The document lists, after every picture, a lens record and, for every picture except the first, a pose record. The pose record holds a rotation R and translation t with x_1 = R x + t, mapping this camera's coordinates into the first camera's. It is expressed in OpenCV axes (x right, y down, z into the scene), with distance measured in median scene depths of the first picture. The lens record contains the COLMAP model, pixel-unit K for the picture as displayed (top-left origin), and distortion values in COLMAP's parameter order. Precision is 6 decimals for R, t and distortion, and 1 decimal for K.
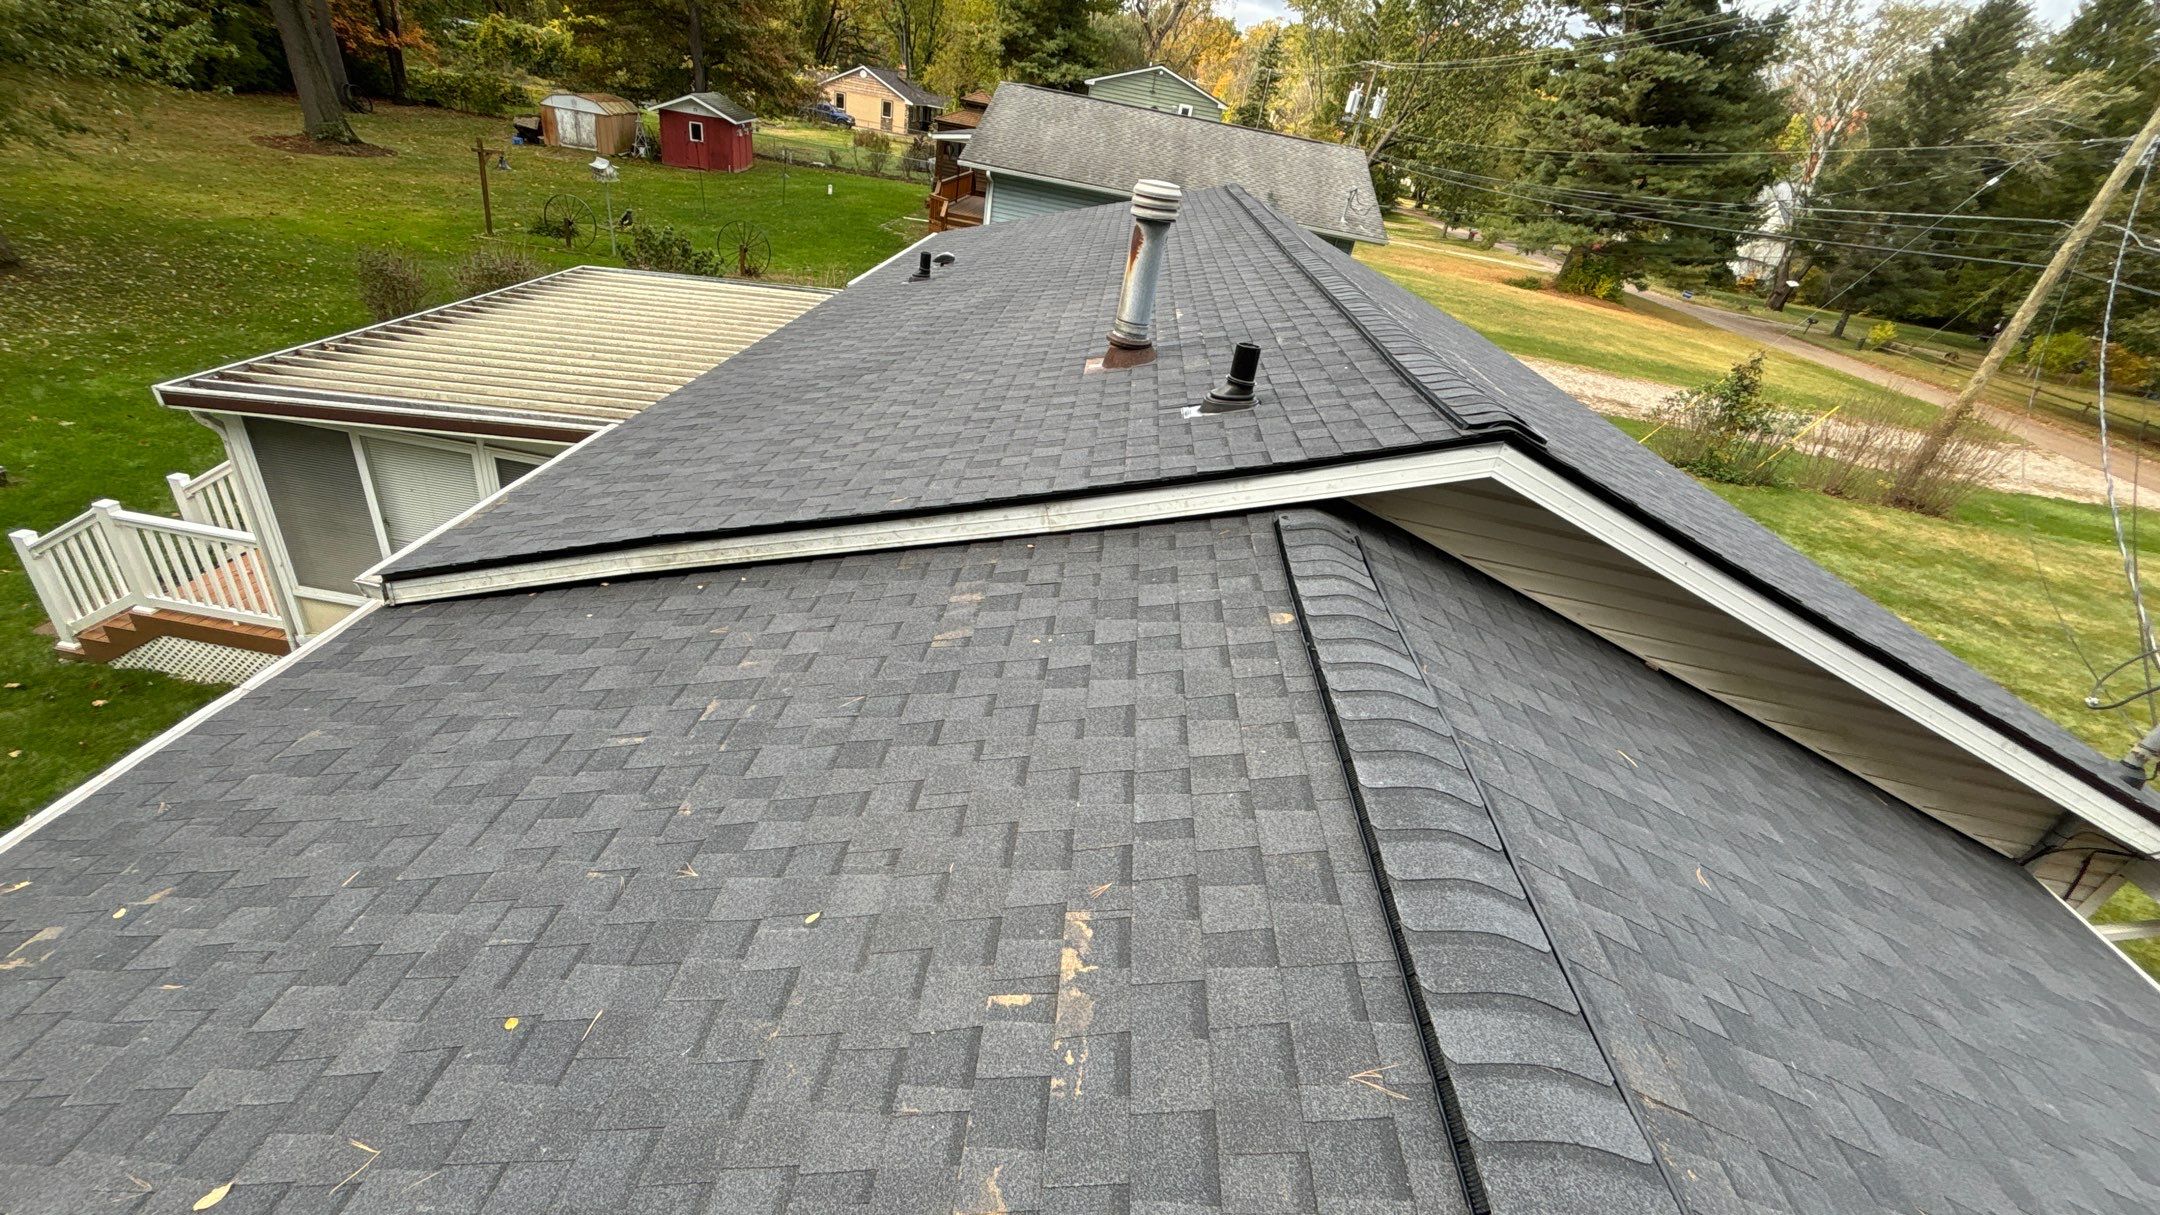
lens RADIAL K [[871.4, 0, 1082.4], [0, 871.4, 598.1], [0, 0, 1]] dist [-0.004719, 0.003105]
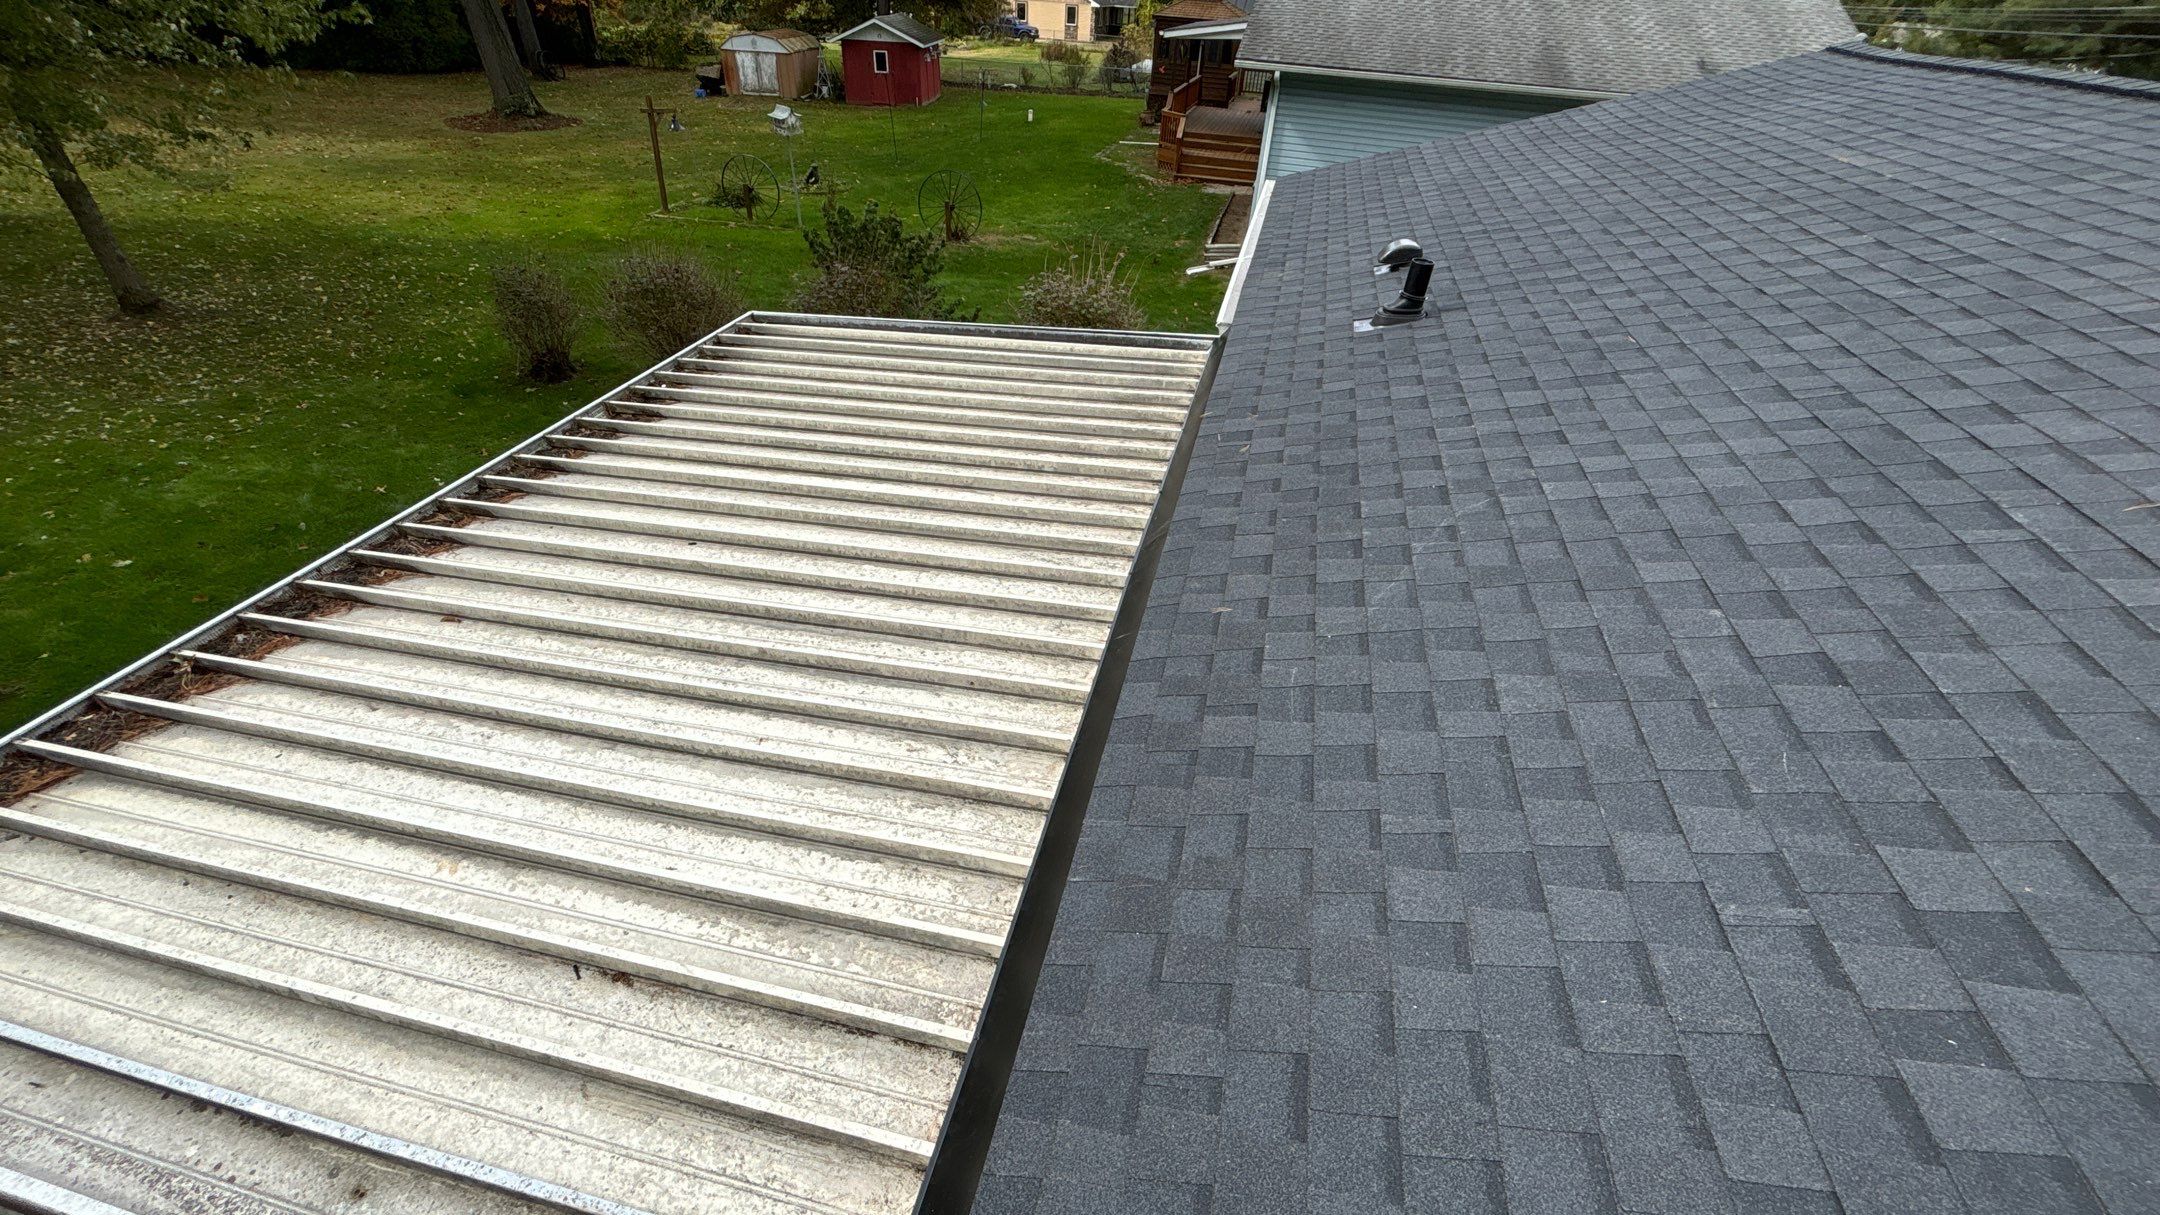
lens RADIAL K [[871.4, 0, 1082.5], [0, 871.4, 598.7], [0, 0, 1]] dist [-0.004719, 0.003105]
pose [[0.981276, 0.008139, -0.192437, -0.065812], [0.008553, 0.996280, 0.085749, -0.064357], [0.192419, -0.085790, 0.977556, 0.123780]]
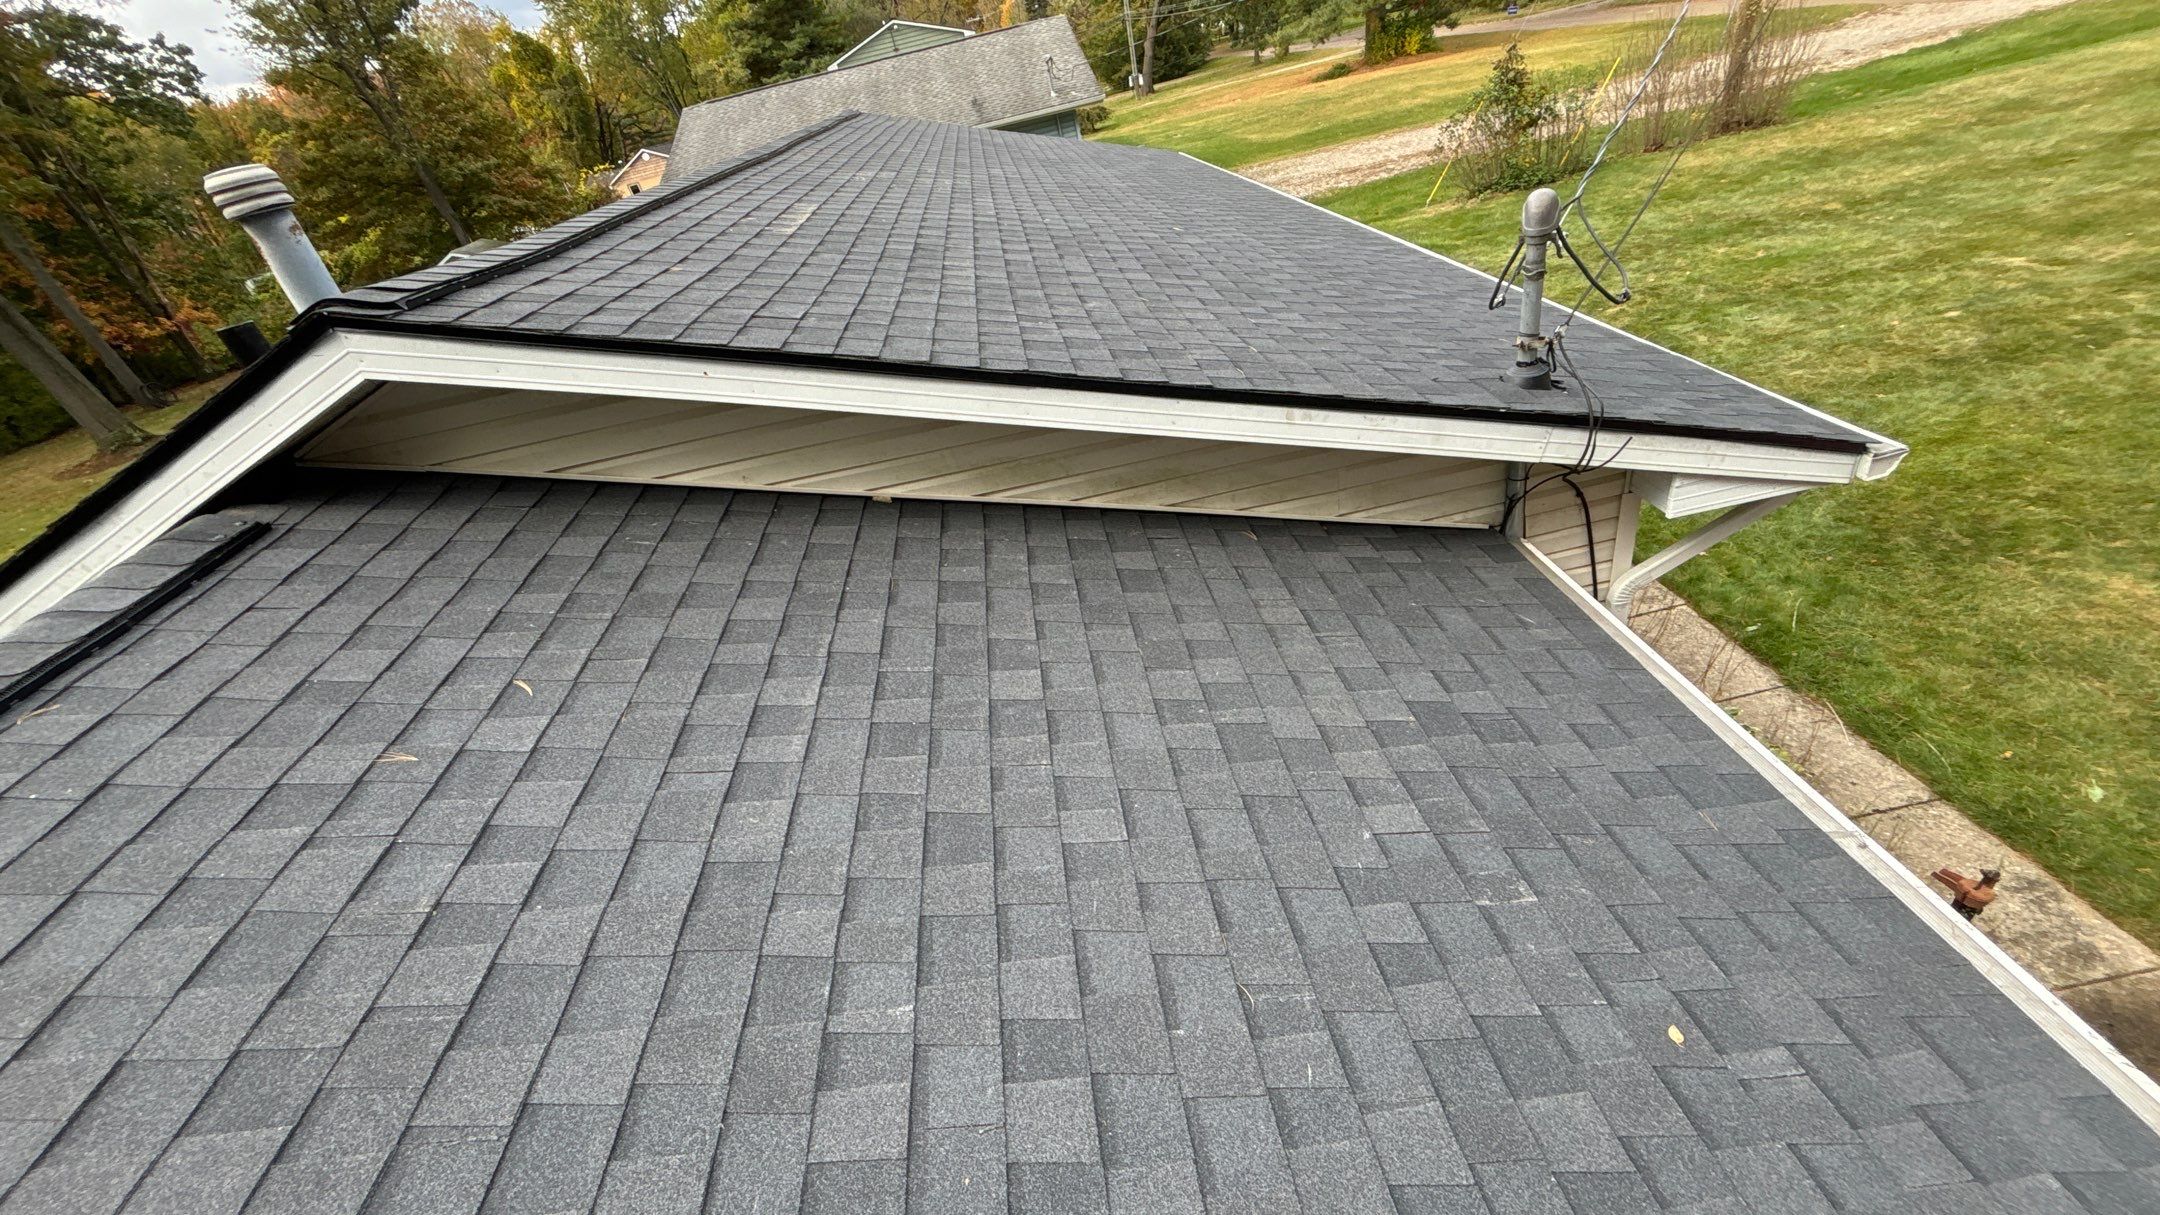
lens RADIAL K [[871.4, 0, 1083.8], [0, 871.4, 599.0], [0, 0, 1]] dist [-0.004719, 0.003105]
pose [[0.917247, -0.396099, -0.041993, 0.083960], [0.397631, 0.916752, 0.038138, 0.020504], [0.023391, -0.051680, 0.998390, 0.024739]]
